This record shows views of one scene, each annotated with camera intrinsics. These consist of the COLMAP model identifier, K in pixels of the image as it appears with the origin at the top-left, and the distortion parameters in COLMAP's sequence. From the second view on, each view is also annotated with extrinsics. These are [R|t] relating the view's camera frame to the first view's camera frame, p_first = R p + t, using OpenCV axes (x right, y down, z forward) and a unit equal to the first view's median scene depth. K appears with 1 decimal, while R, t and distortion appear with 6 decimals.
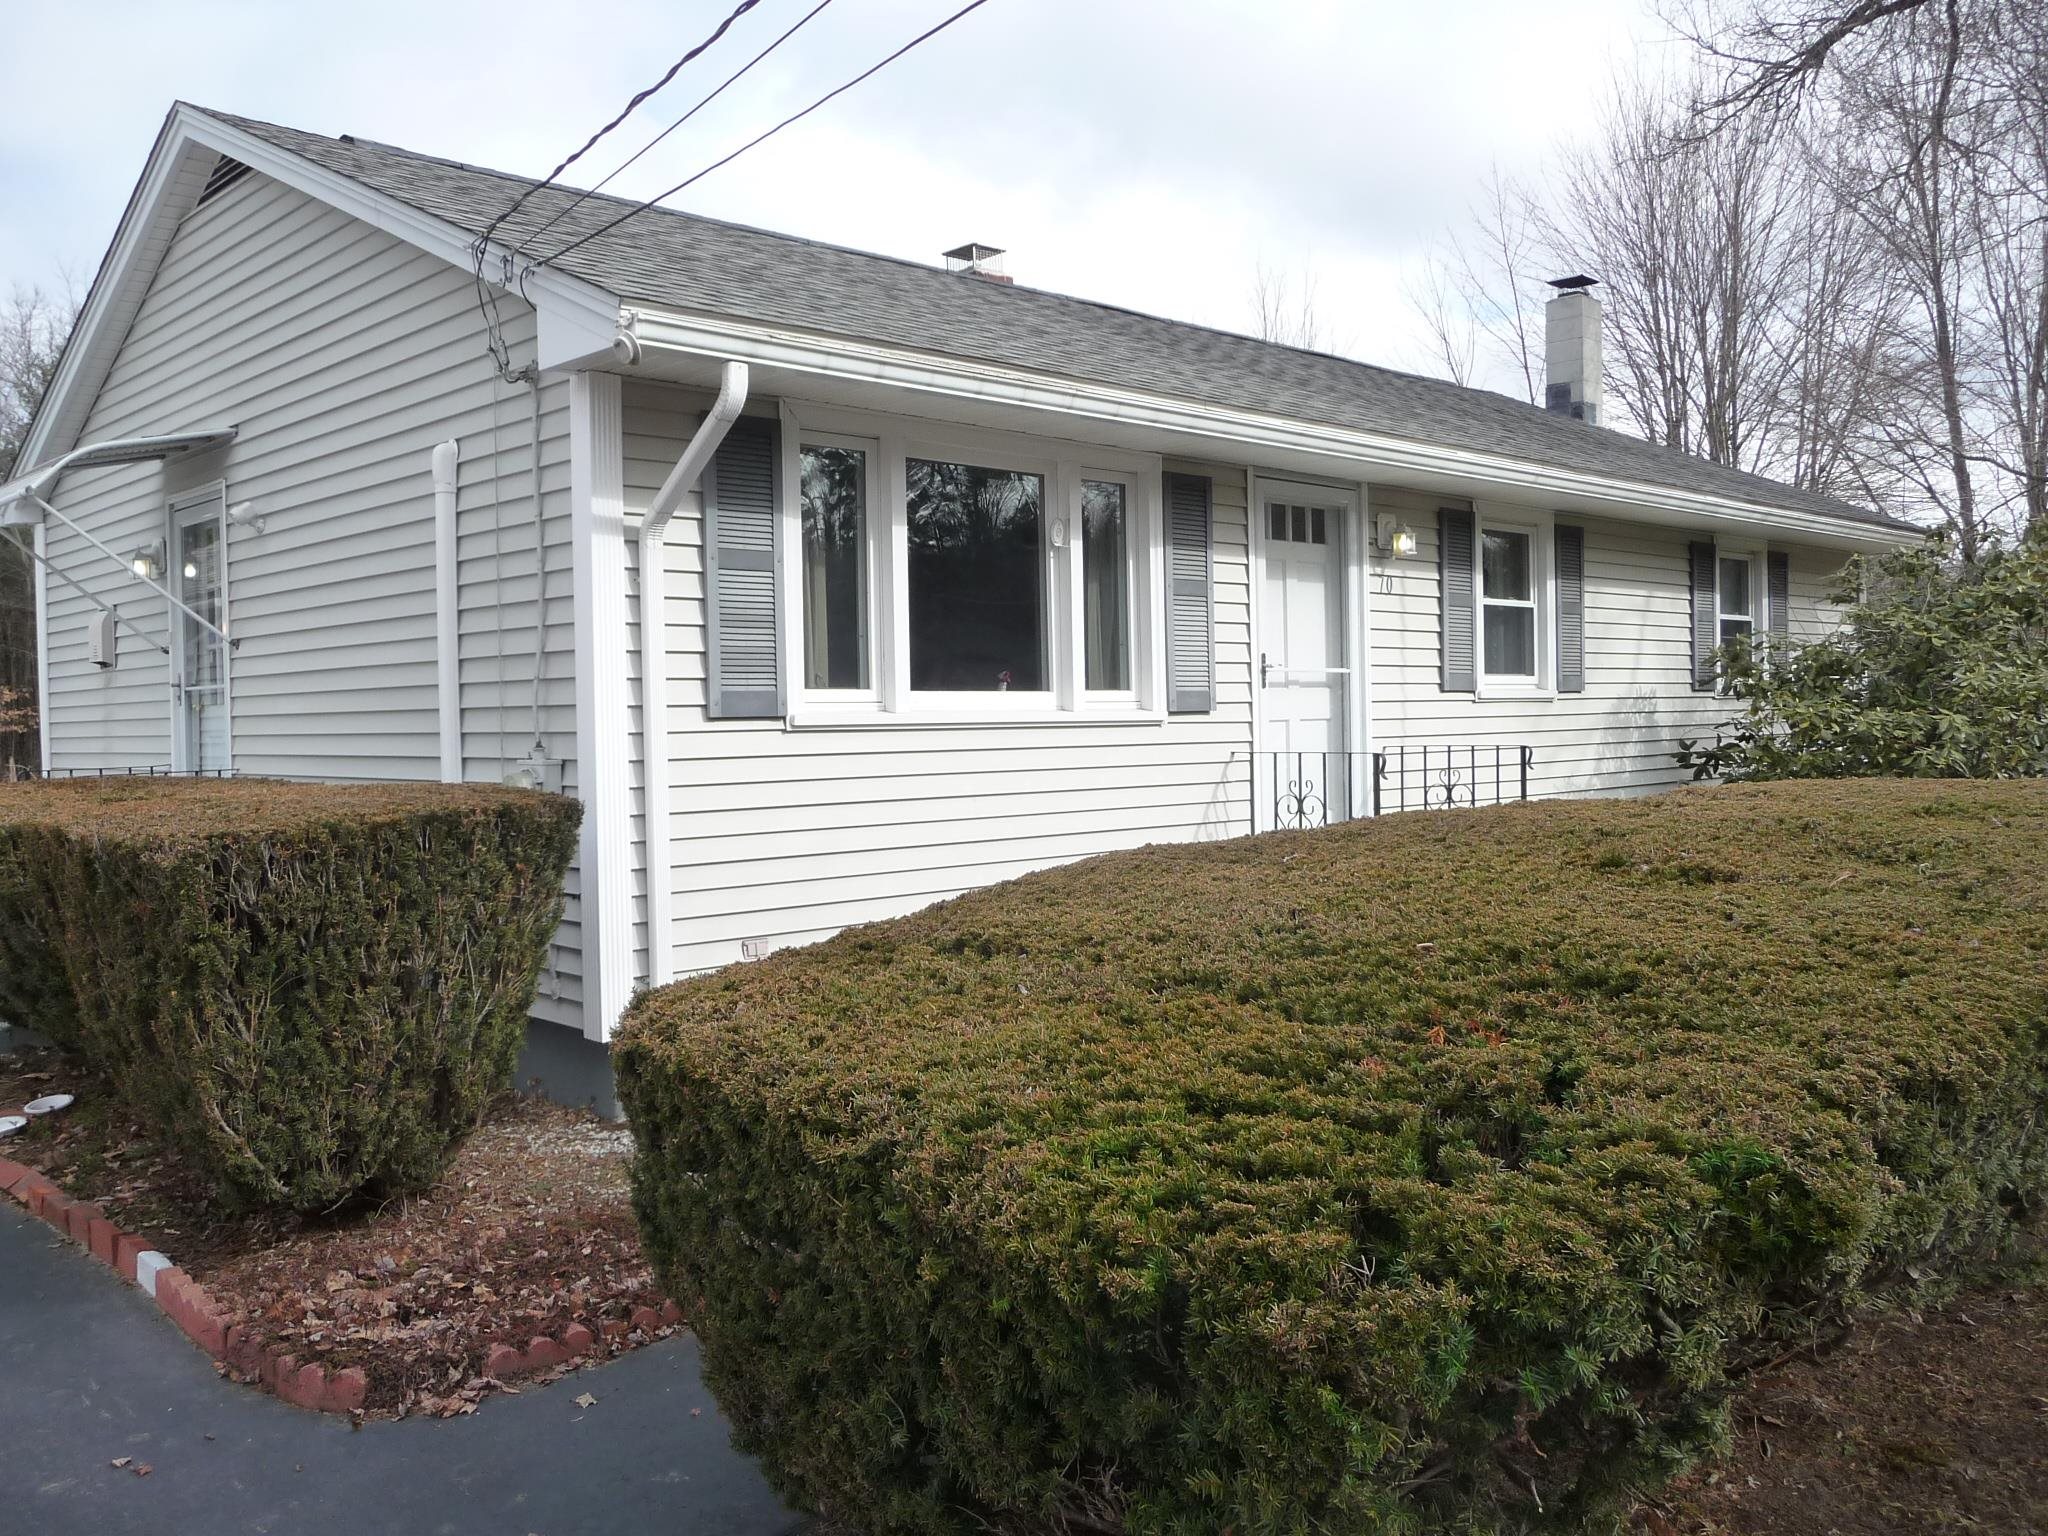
lens RADIAL K [[1711.3, 0, 1024.0], [0, 1711.3, 768.0], [0, 0, 1]] dist [-0.052802, 0.014307]
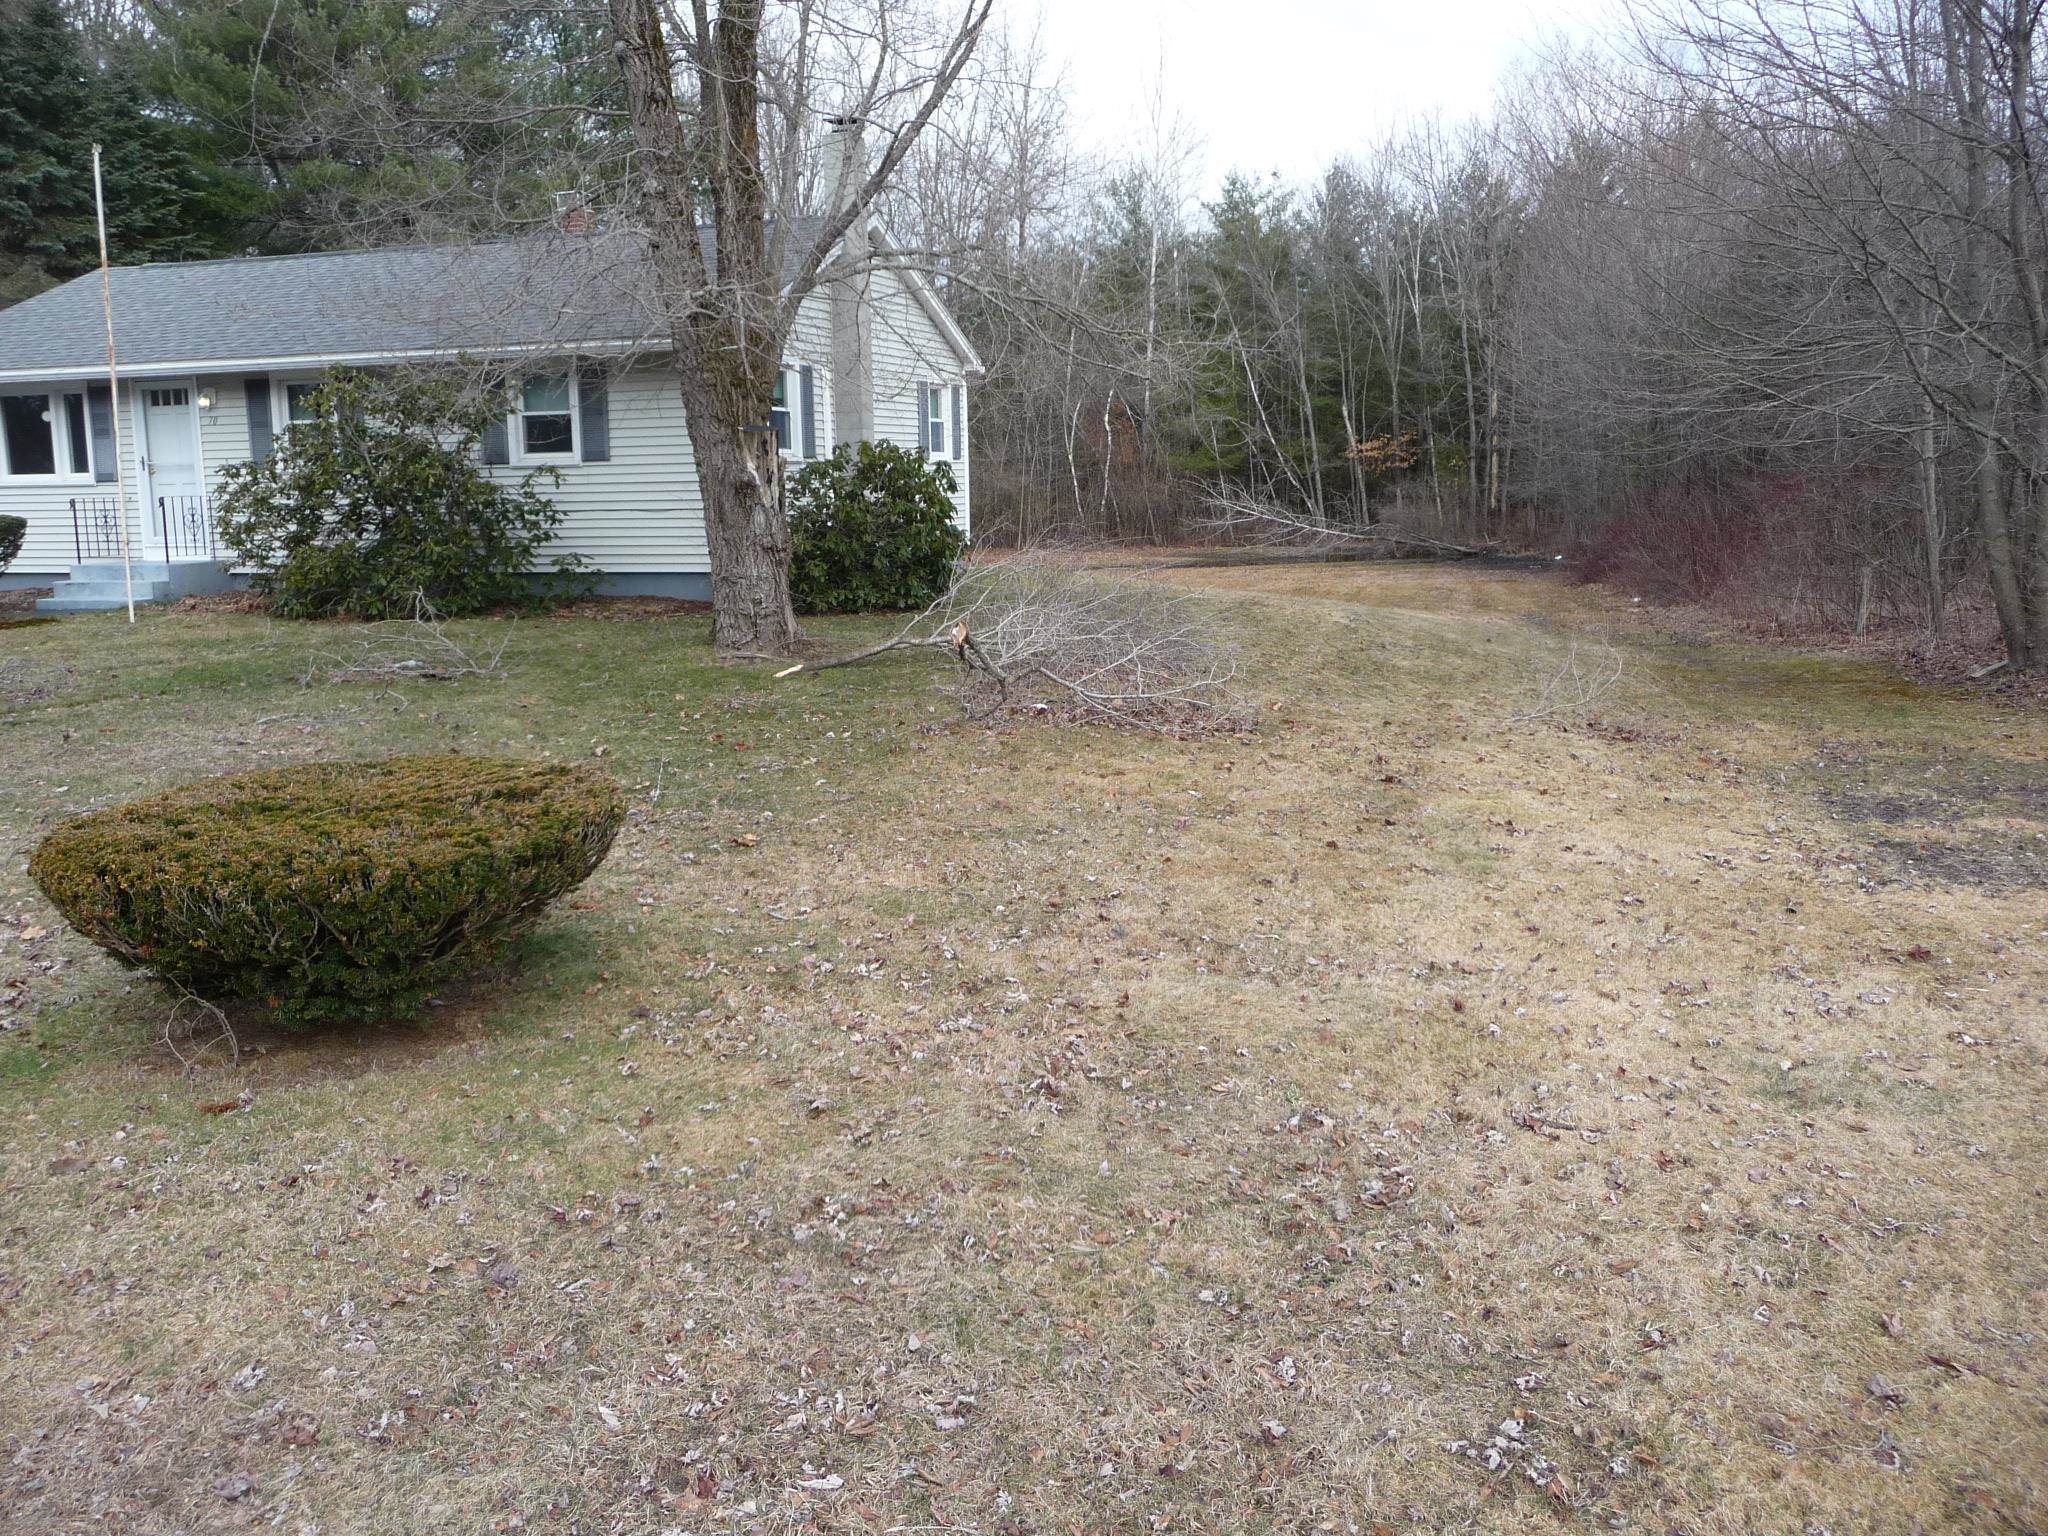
lens RADIAL K [[1711.3, 0, 1024.0], [0, 1711.3, 768.0], [0, 0, 1]] dist [-0.052802, 0.014307]
pose [[0.486046, 0.170087, -0.857222, 2.891779], [-0.018471, 0.982658, 0.184503, -0.097237], [0.873738, -0.073843, 0.480759, 0.917335]]
